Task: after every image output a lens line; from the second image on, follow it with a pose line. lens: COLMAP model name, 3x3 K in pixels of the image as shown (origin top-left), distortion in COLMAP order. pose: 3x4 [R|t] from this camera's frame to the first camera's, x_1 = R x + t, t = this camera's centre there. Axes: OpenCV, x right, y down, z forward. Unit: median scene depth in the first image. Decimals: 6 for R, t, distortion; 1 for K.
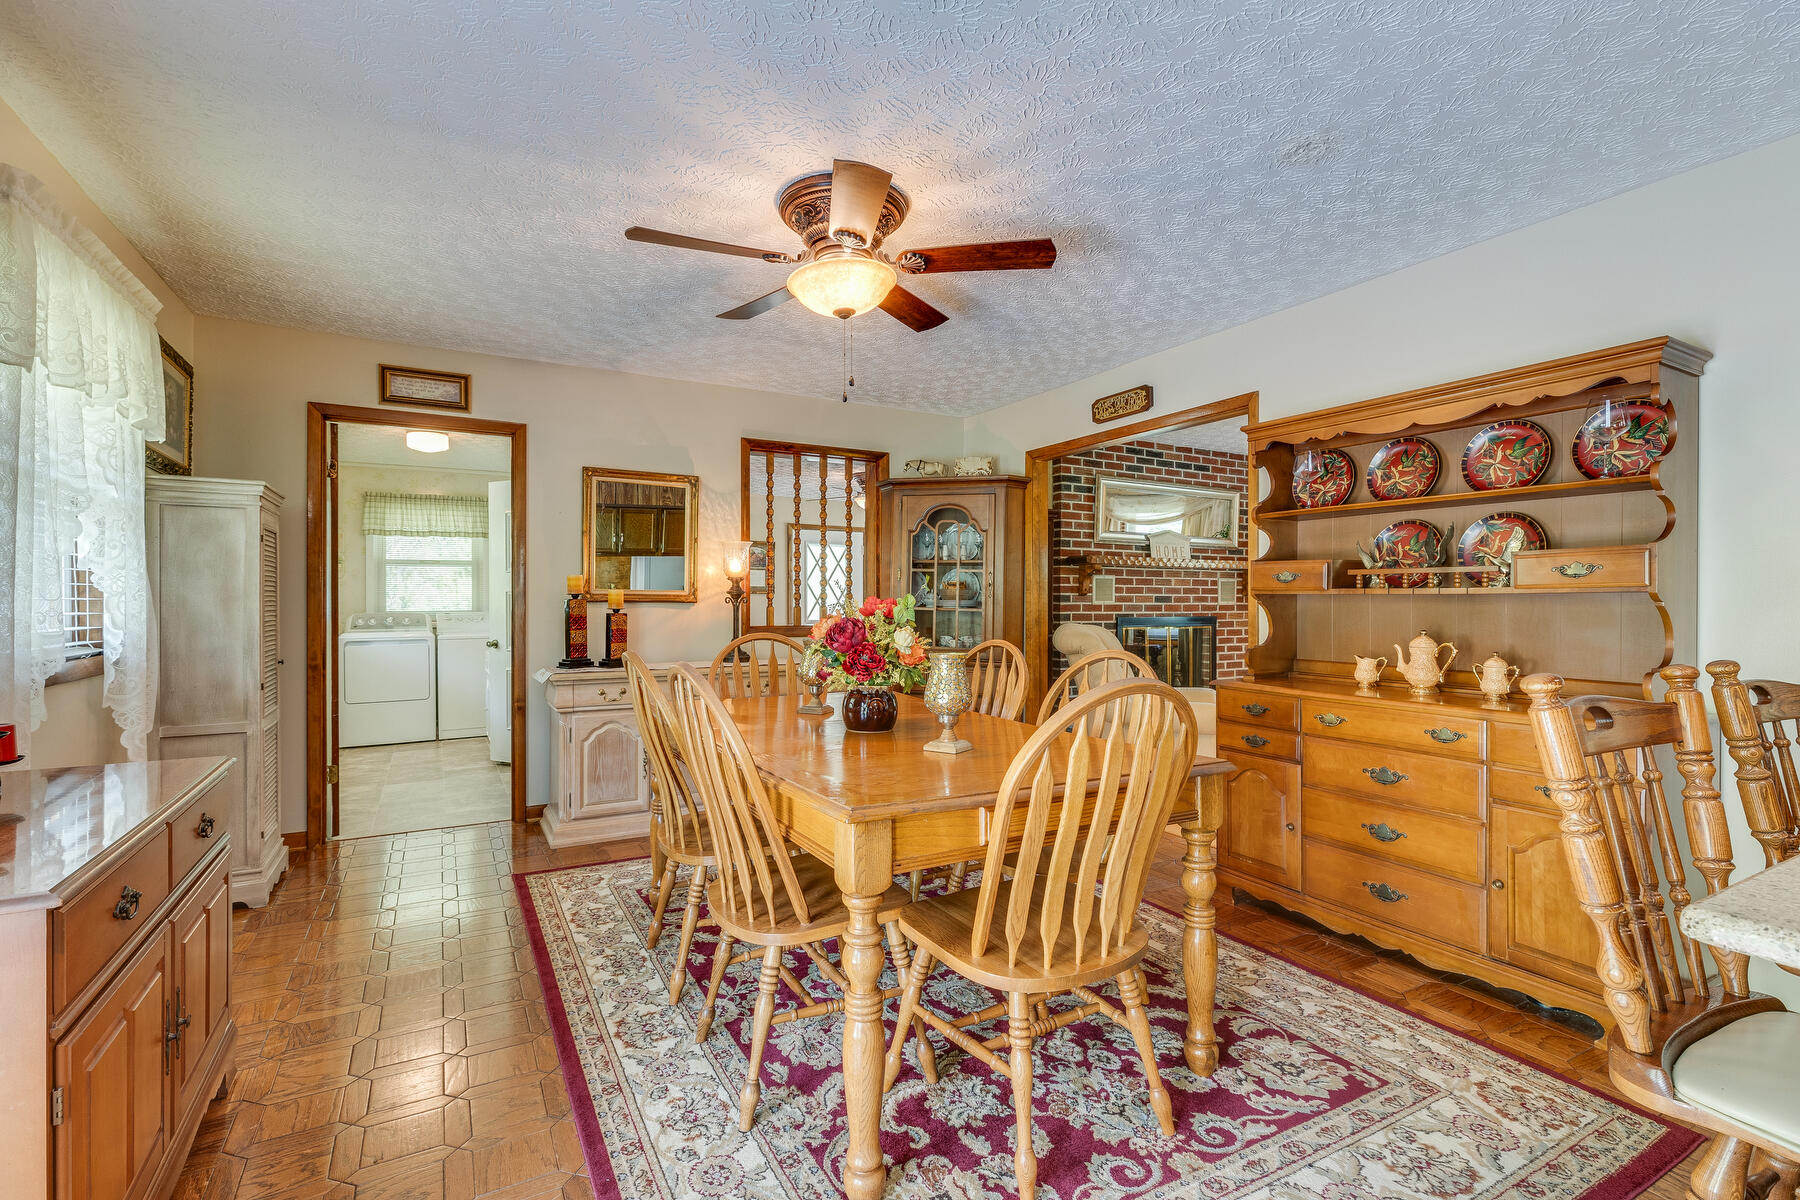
lens RADIAL K [[817.4, 0, 897.1], [0, 817.4, 606.6], [0, 0, 1]] dist [0.003923, 0.000318]
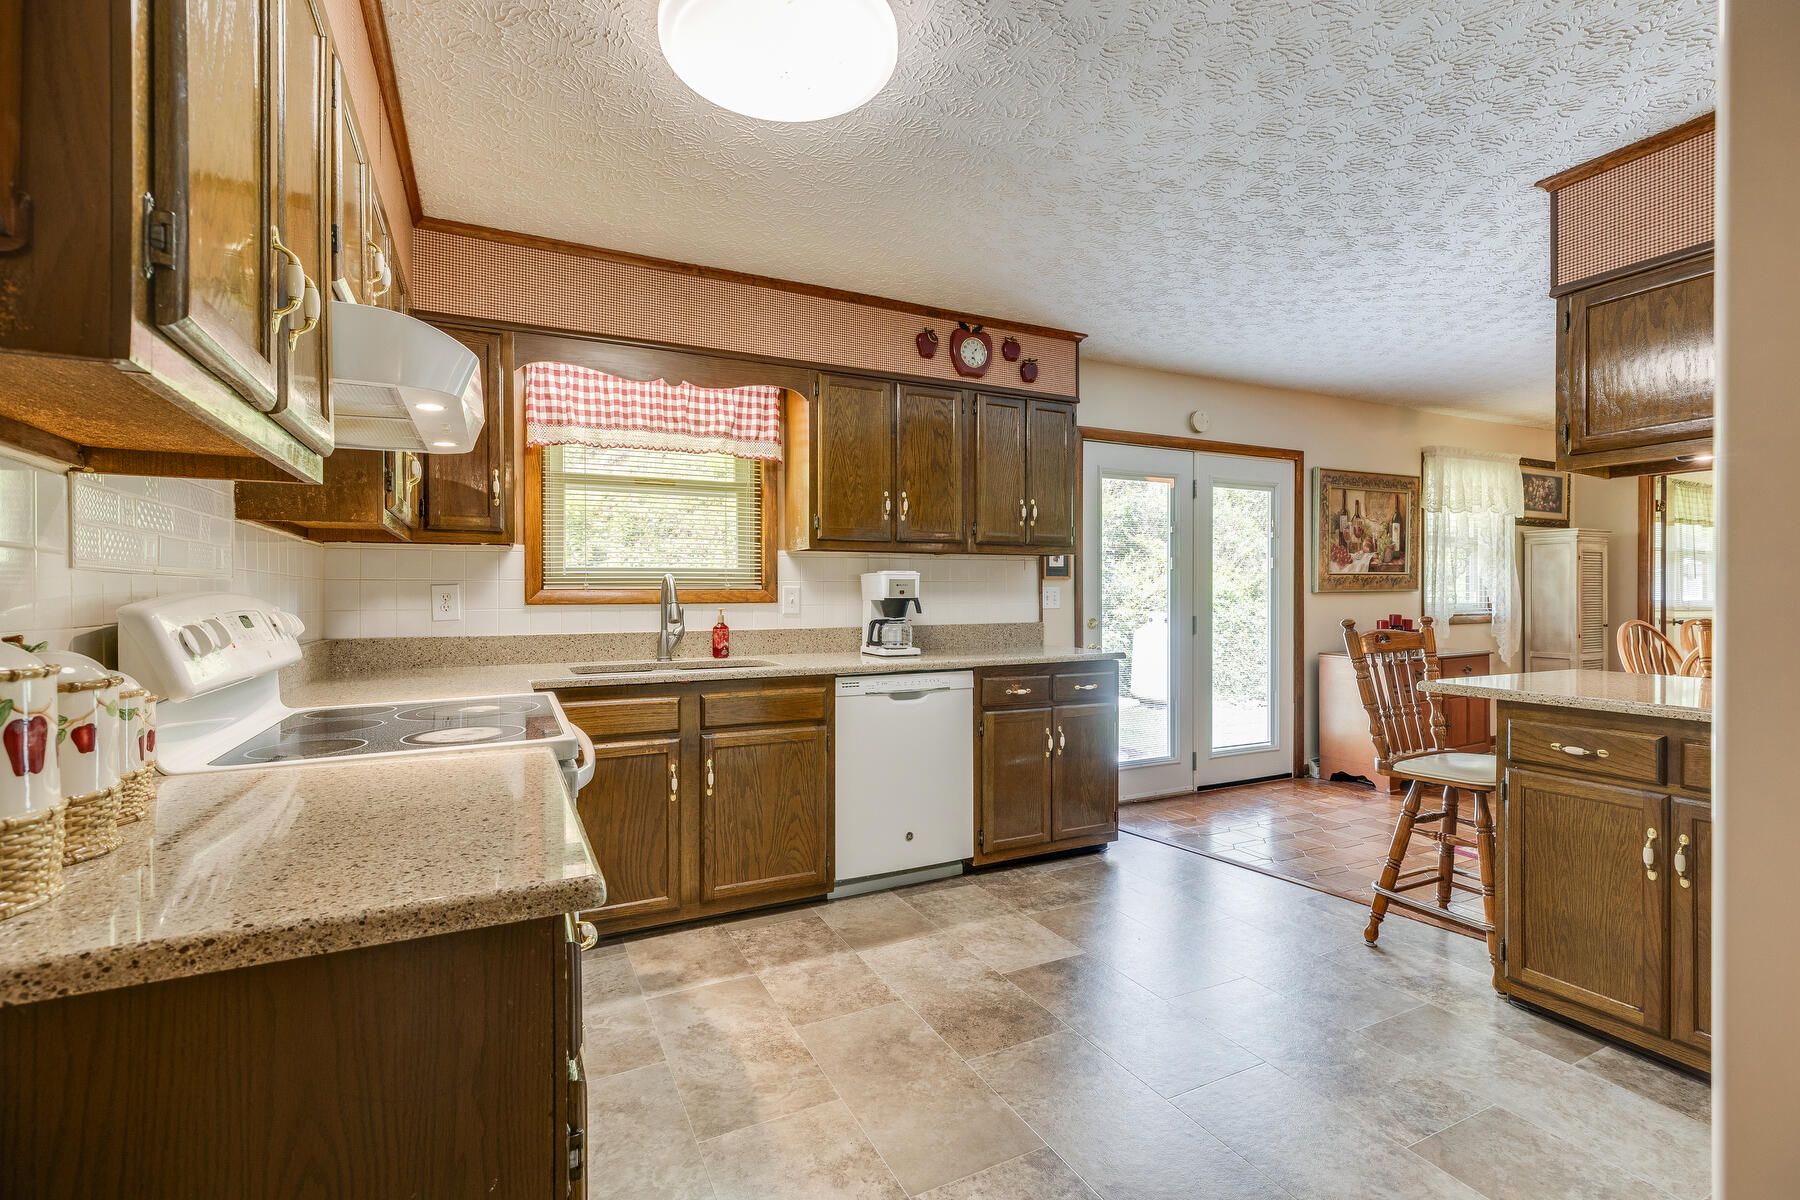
lens RADIAL K [[817.4, 0, 900.3], [0, 817.4, 595.8], [0, 0, 1]] dist [0.003923, 0.000318]
pose [[-0.049778, 0.004793, -0.998749, 1.222955], [-0.009547, 0.999941, 0.005274, 0.009779], [0.998715, 0.009798, -0.049729, -0.478889]]
